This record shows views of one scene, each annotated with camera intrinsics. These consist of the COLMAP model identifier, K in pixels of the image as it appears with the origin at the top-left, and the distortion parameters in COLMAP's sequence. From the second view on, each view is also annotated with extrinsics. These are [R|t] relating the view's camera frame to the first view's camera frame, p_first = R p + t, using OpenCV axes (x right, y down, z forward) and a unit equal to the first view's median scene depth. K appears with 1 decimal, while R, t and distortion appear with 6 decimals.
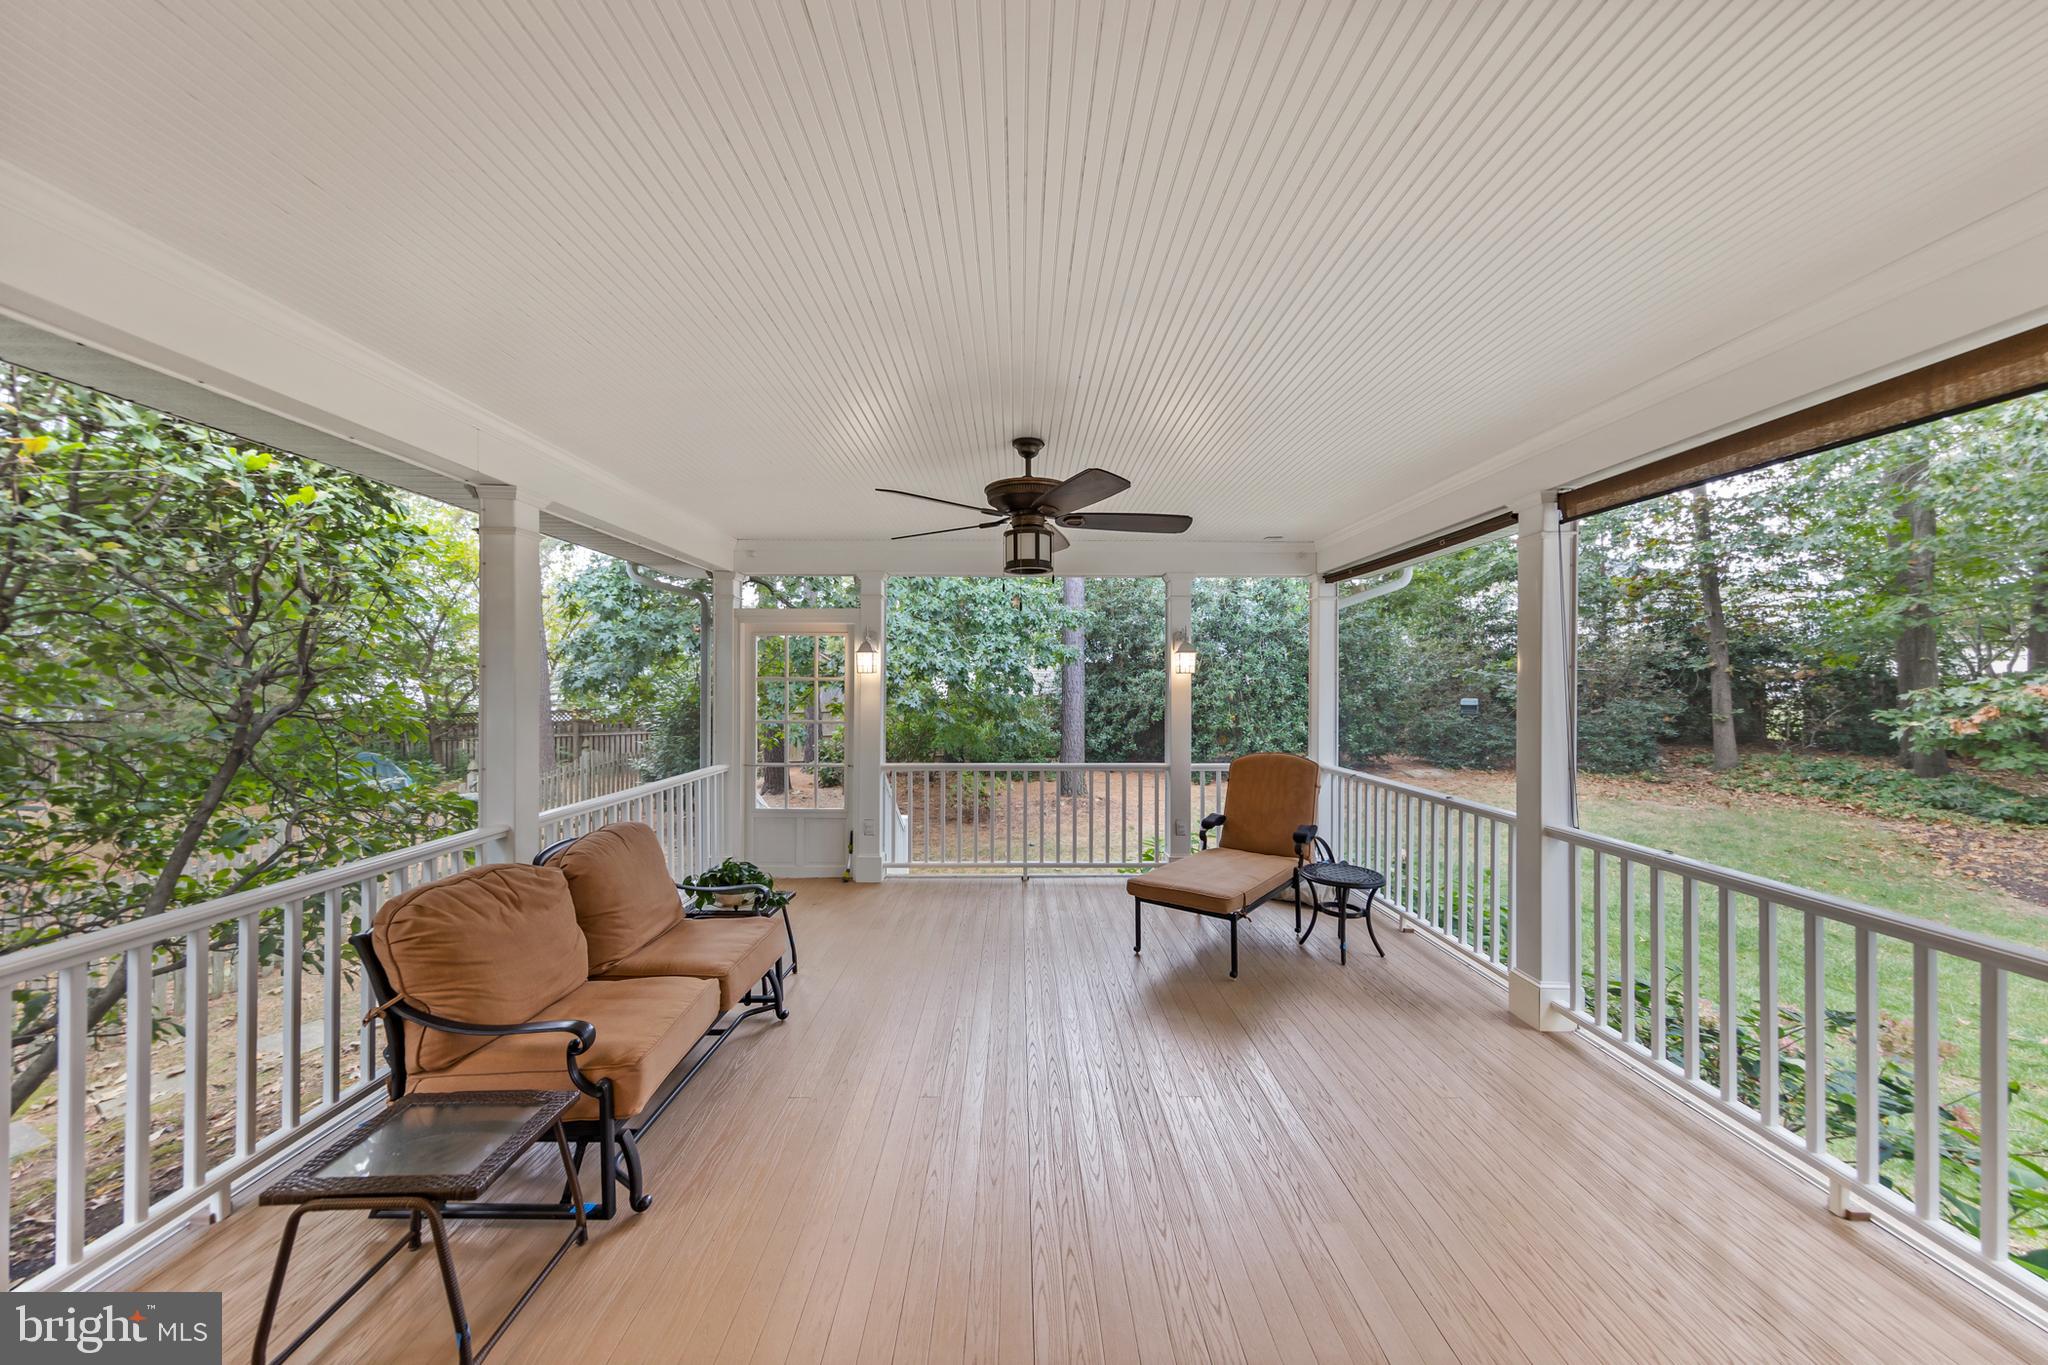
lens RADIAL K [[699.6, 0, 1034.7], [0, 699.6, 647.6], [0, 0, 1]] dist [0.000781, 0.000045]
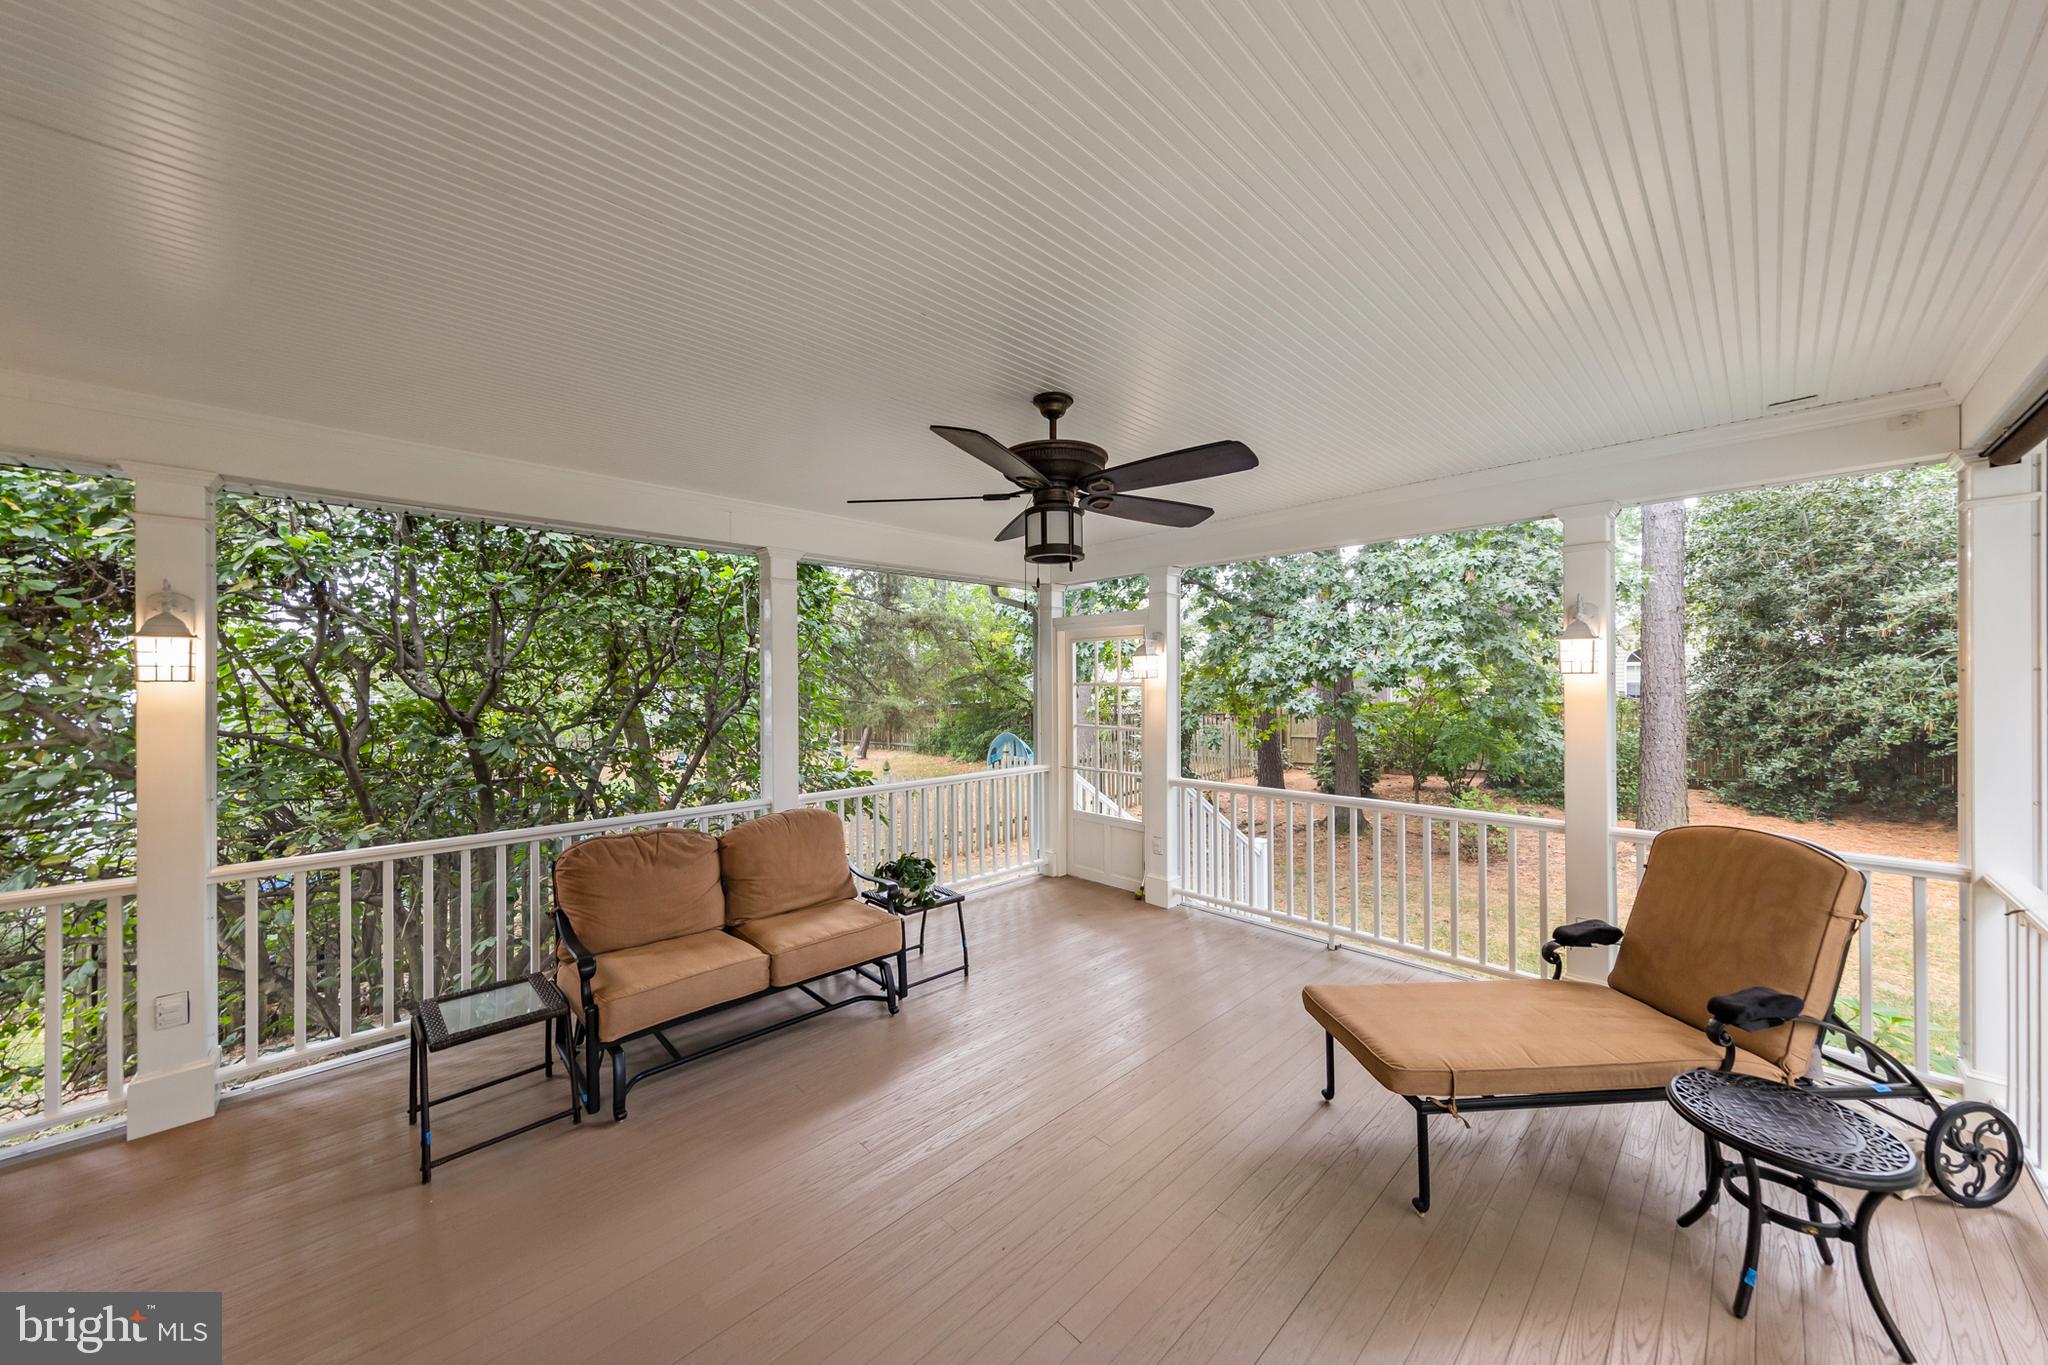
lens RADIAL K [[704.1, 0, 1031.4], [0, 704.1, 654.6], [0, 0, 1]] dist [0.003247, 0.000130]
pose [[0.686374, -0.032299, -0.726531, 0.331577], [0.044792, 0.998994, -0.002095, 0.000237], [0.725868, -0.031105, 0.687130, 0.252366]]
